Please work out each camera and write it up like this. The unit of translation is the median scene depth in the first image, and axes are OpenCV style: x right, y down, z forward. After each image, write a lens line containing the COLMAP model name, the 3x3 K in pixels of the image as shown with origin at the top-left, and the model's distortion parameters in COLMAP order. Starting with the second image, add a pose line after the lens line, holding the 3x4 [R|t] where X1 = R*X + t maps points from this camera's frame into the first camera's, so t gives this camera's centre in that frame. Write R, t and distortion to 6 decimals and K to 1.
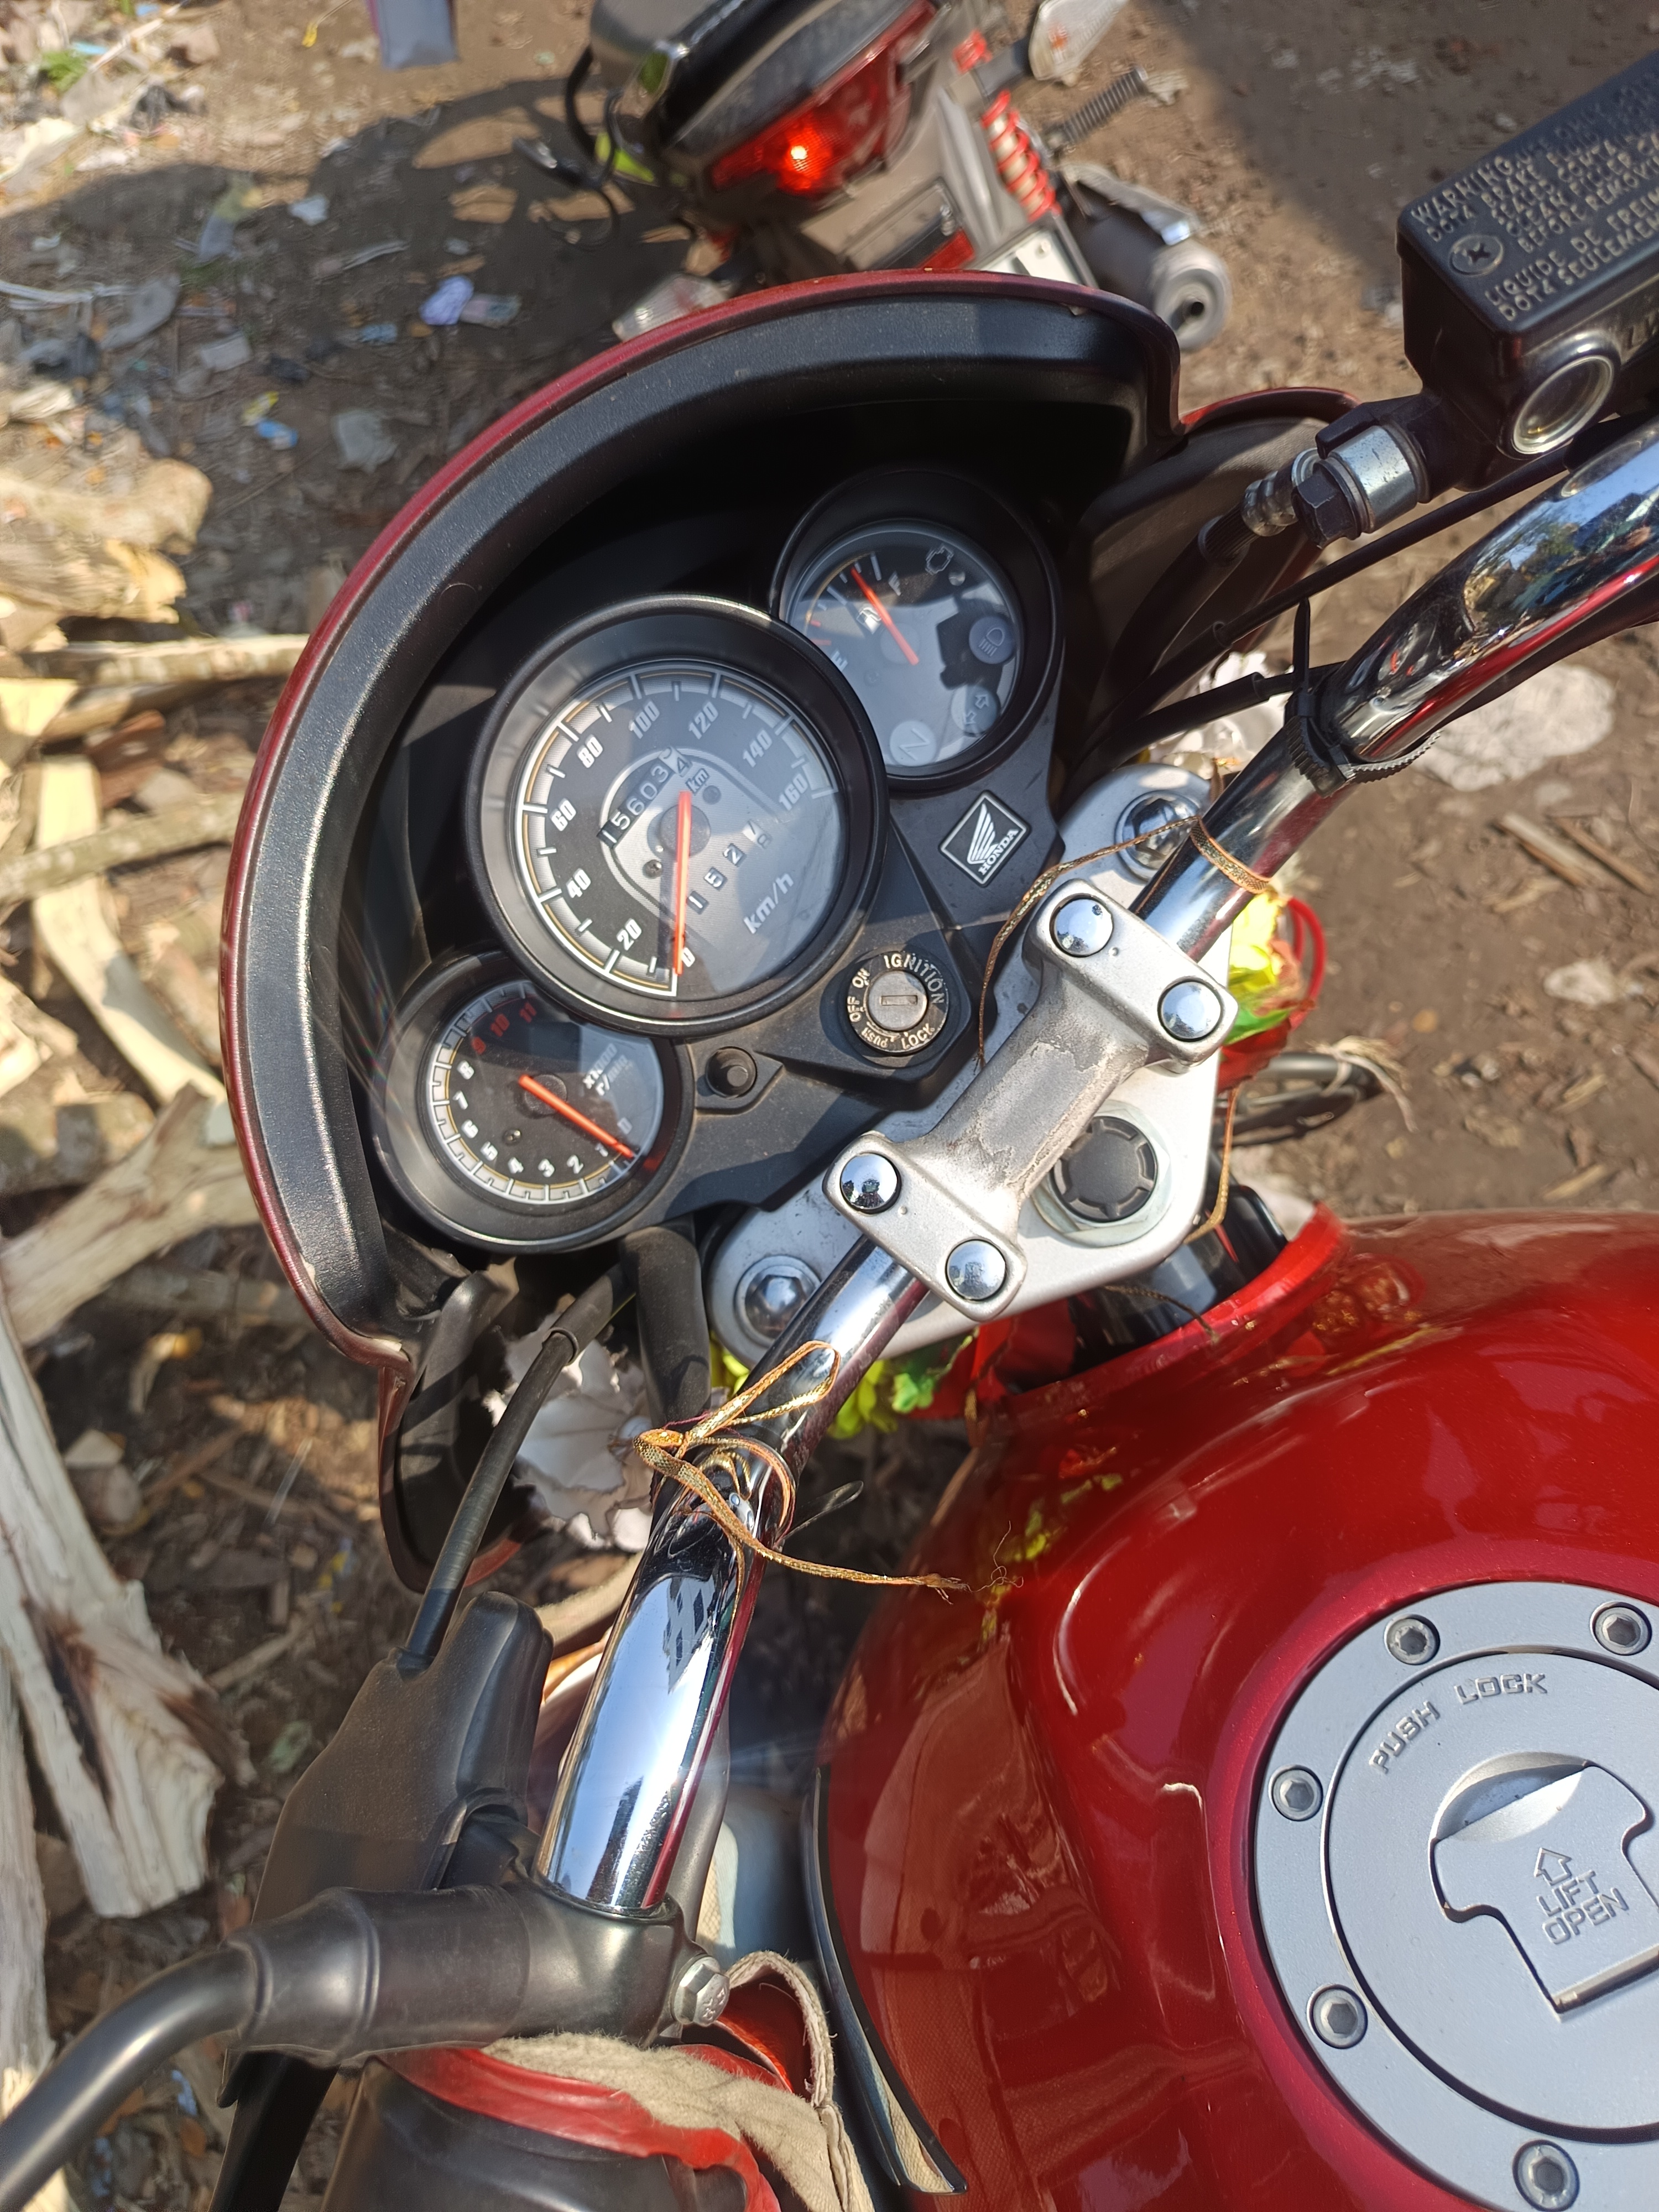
lens RADIAL K [[1724.6, 0, 827.9], [0, 1724.6, 1151.2], [0, 0, 1]] dist [0.147195, -0.001101]
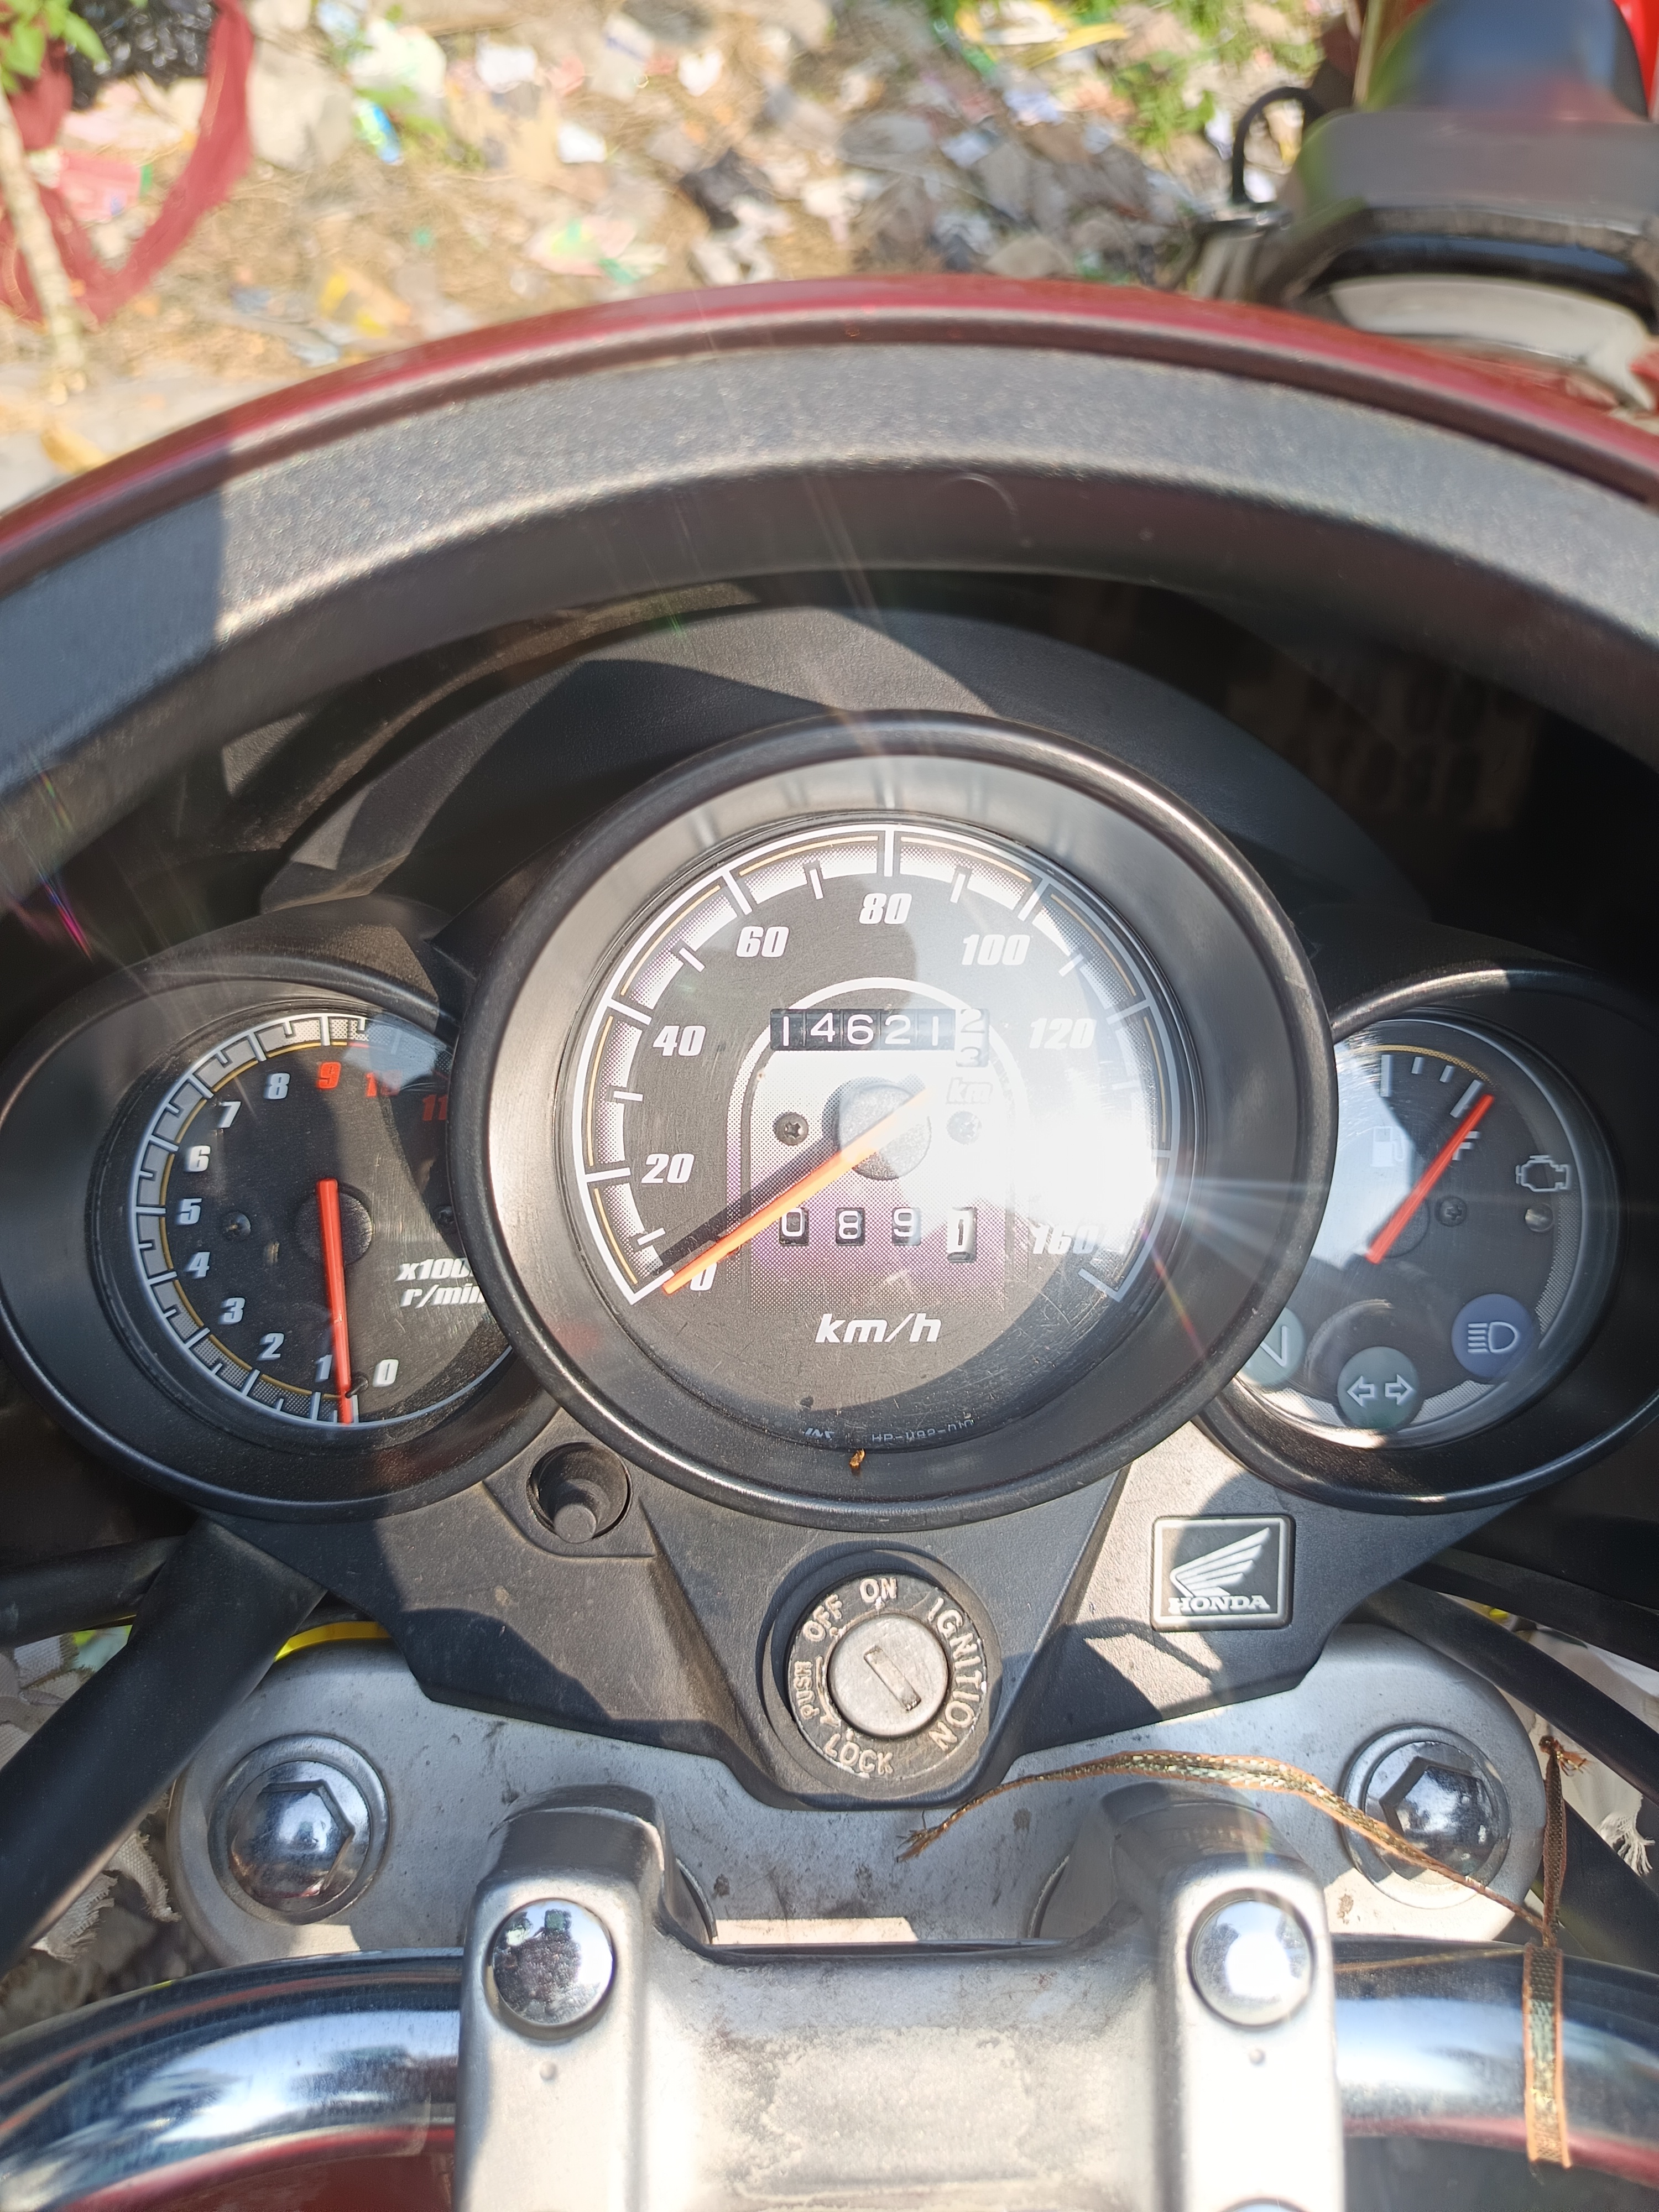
lens RADIAL K [[1620.4, 0, 826.1], [0, 1620.4, 1104.6], [0, 0, 1]] dist [-0.005934, -0.021362]
pose [[0.626874, 0.779050, -0.010464, -0.094341], [-0.776905, 0.624023, -0.083742, -0.133588], [-0.058710, 0.060625, 0.996433, 0.500055]]
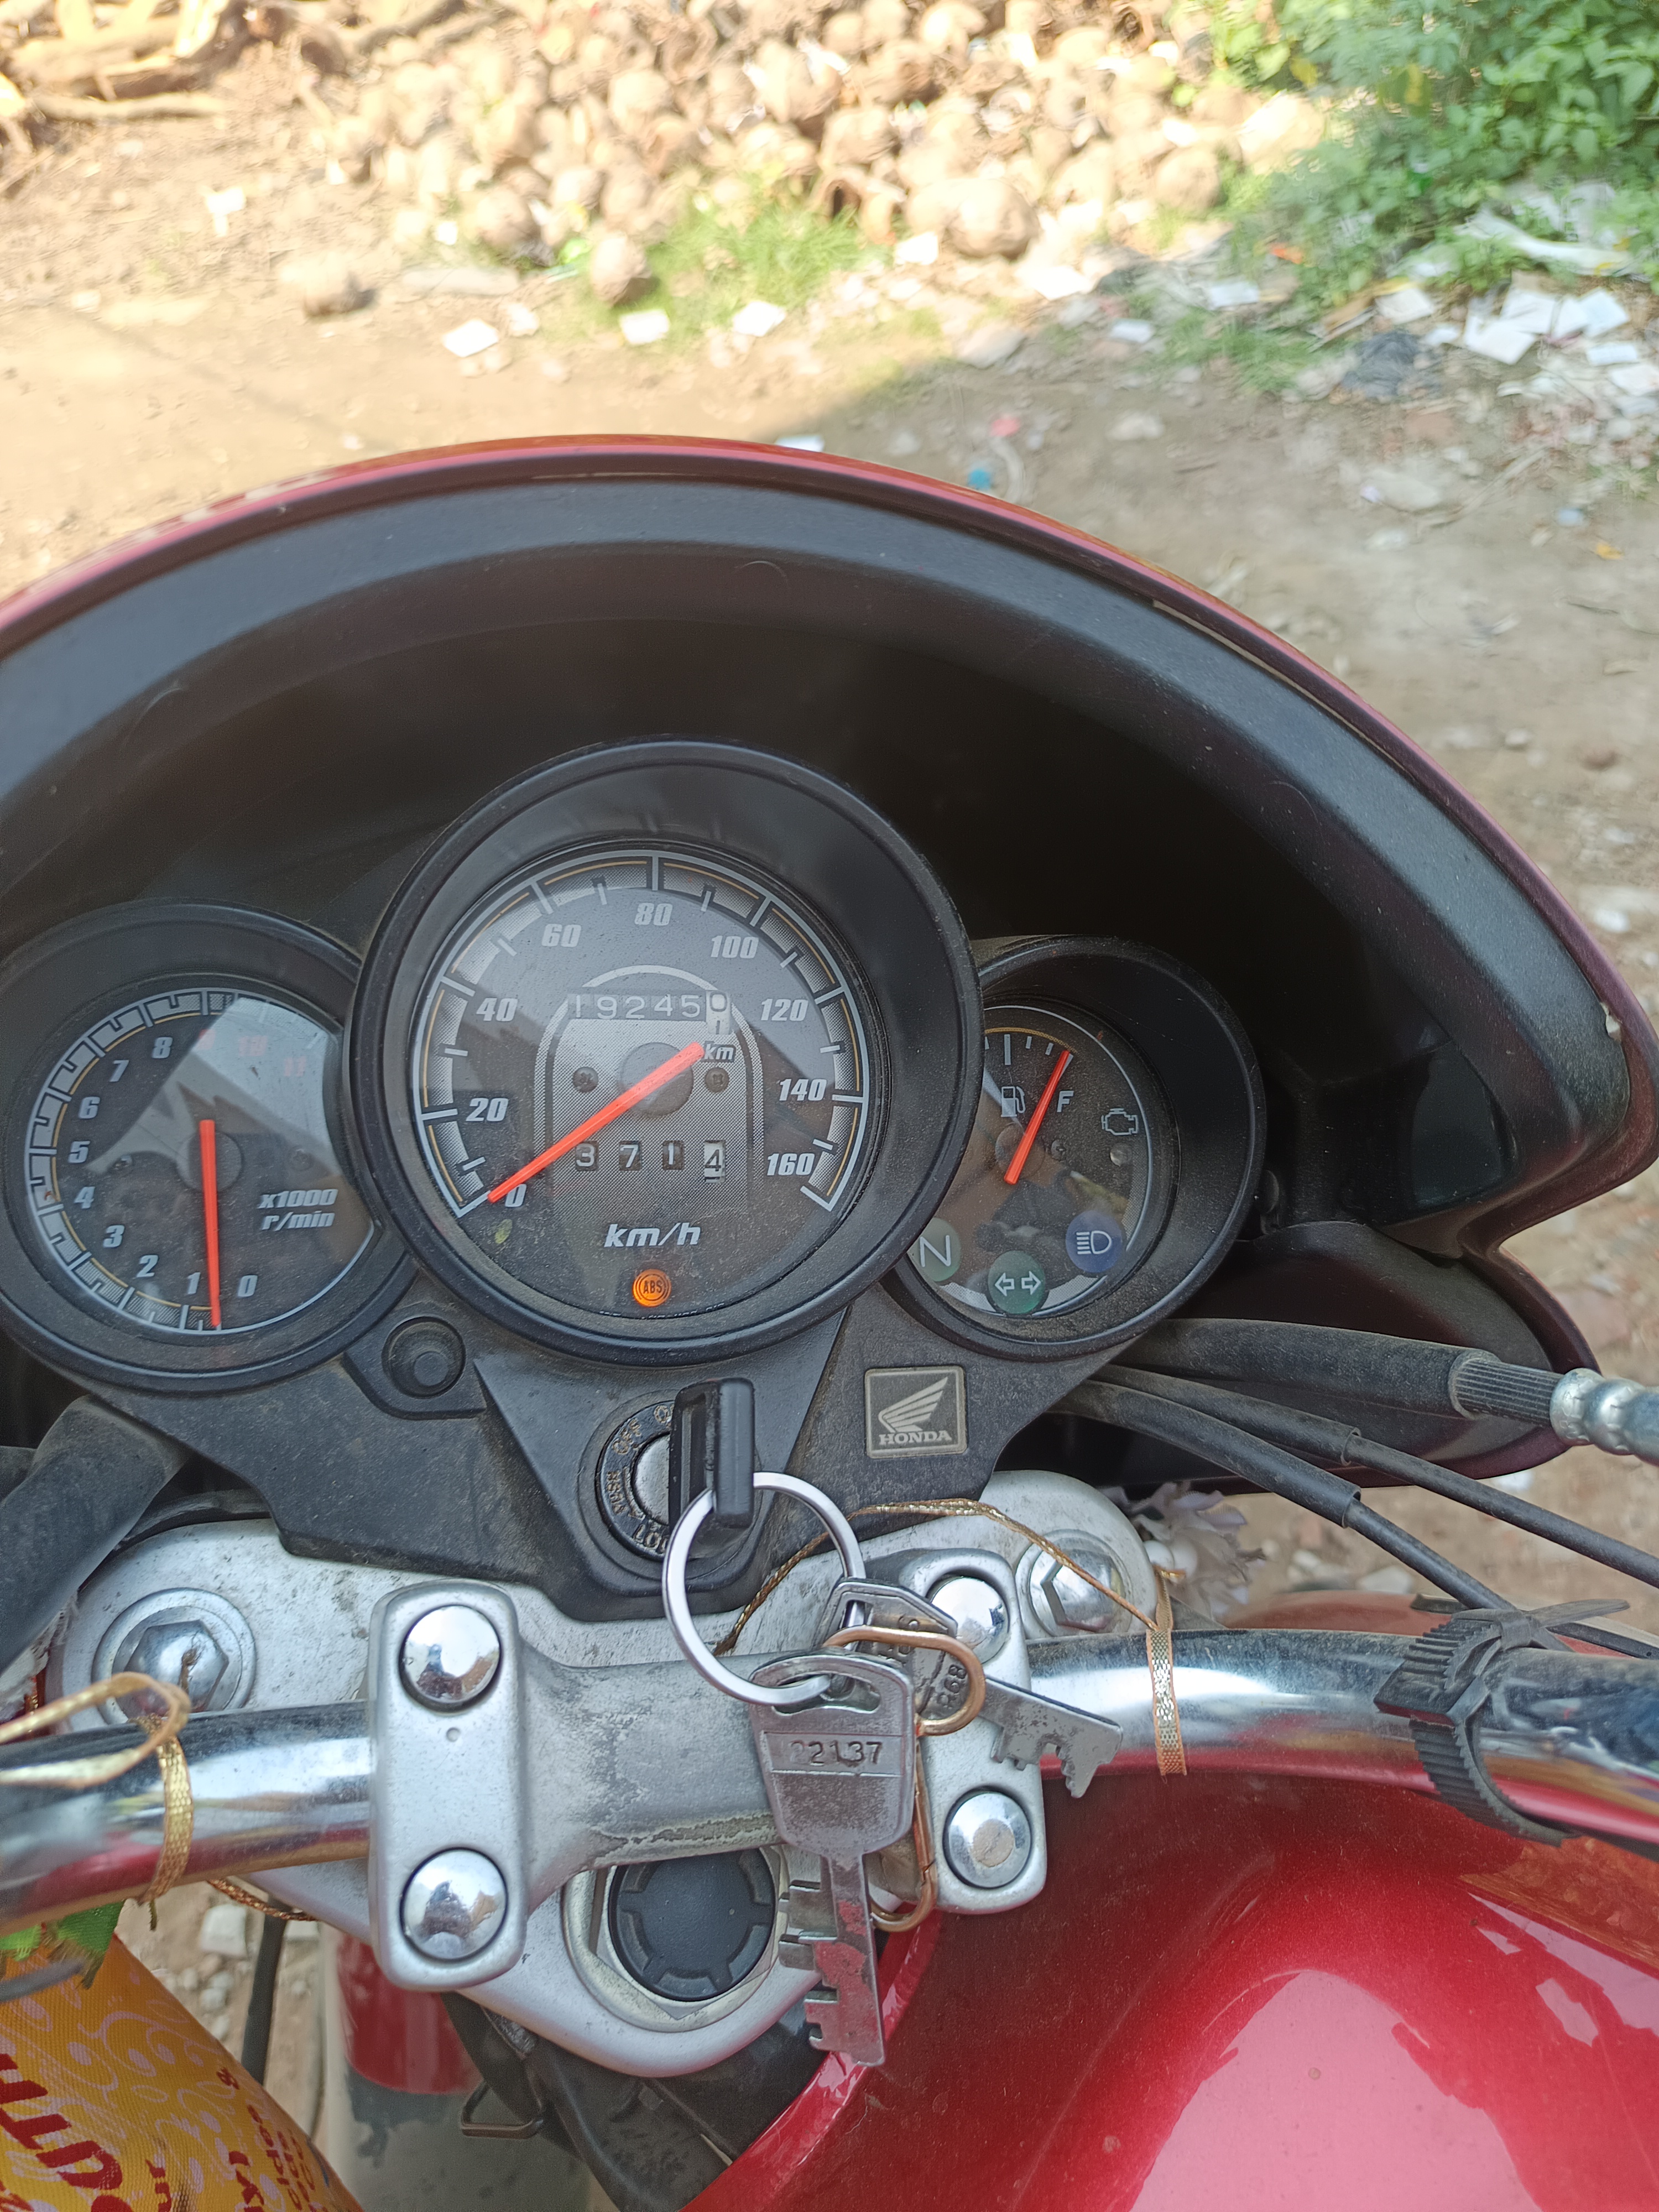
lens RADIAL K [[1575.1, 0, 829.5], [0, 1575.1, 1106.0], [0, 0, 1]] dist [-0.041572, -0.005073]
pose [[0.642112, 0.765844, 0.034279, -0.050691], [-0.705233, 0.607643, -0.365262, 0.004671], [-0.300563, 0.210365, 0.930273, 0.384848]]
